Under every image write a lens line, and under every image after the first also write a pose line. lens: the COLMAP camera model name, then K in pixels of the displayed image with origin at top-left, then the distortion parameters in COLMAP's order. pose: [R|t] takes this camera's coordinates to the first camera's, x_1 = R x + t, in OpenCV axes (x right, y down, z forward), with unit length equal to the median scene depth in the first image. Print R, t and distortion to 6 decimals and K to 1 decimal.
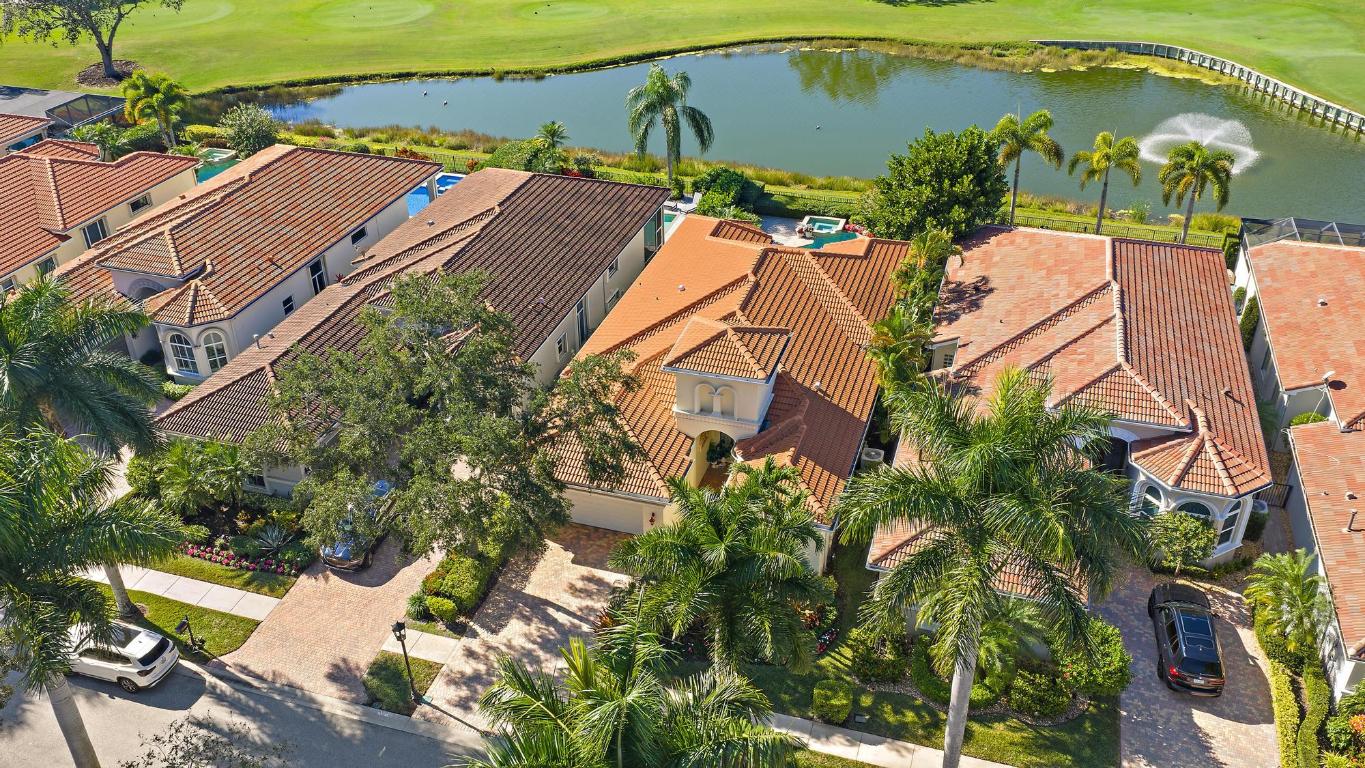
lens RADIAL K [[1131.5, 0, 682.5], [0, 1131.5, 384.0], [0, 0, 1]] dist [0.013033, -0.028338]
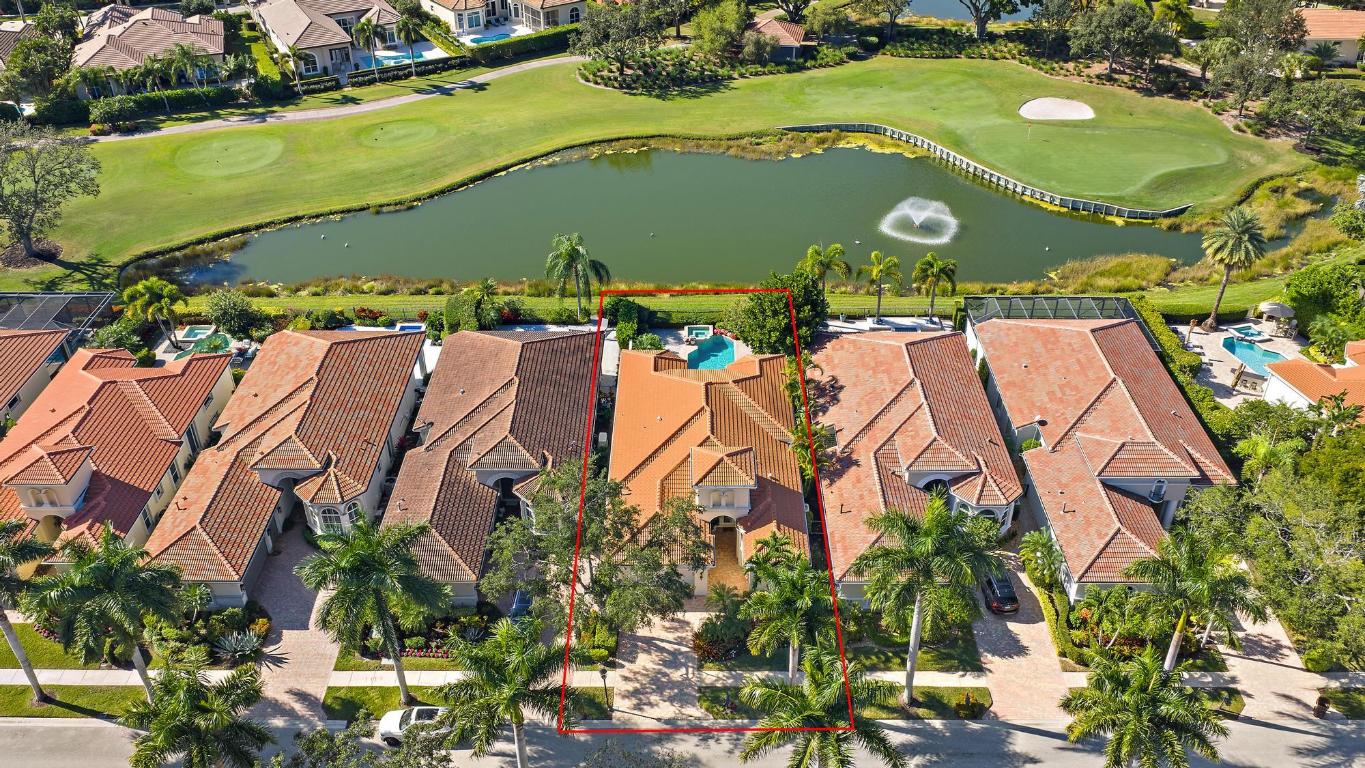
lens RADIAL K [[1131.5, 0, 682.5], [0, 1131.5, 384.0], [0, 0, 1]] dist [0.013033, -0.028338]
pose [[0.956040, -0.159833, 0.245849, -0.346501], [0.149410, 0.986916, 0.060608, -0.222472], [-0.252319, -0.021211, 0.967412, -0.512351]]
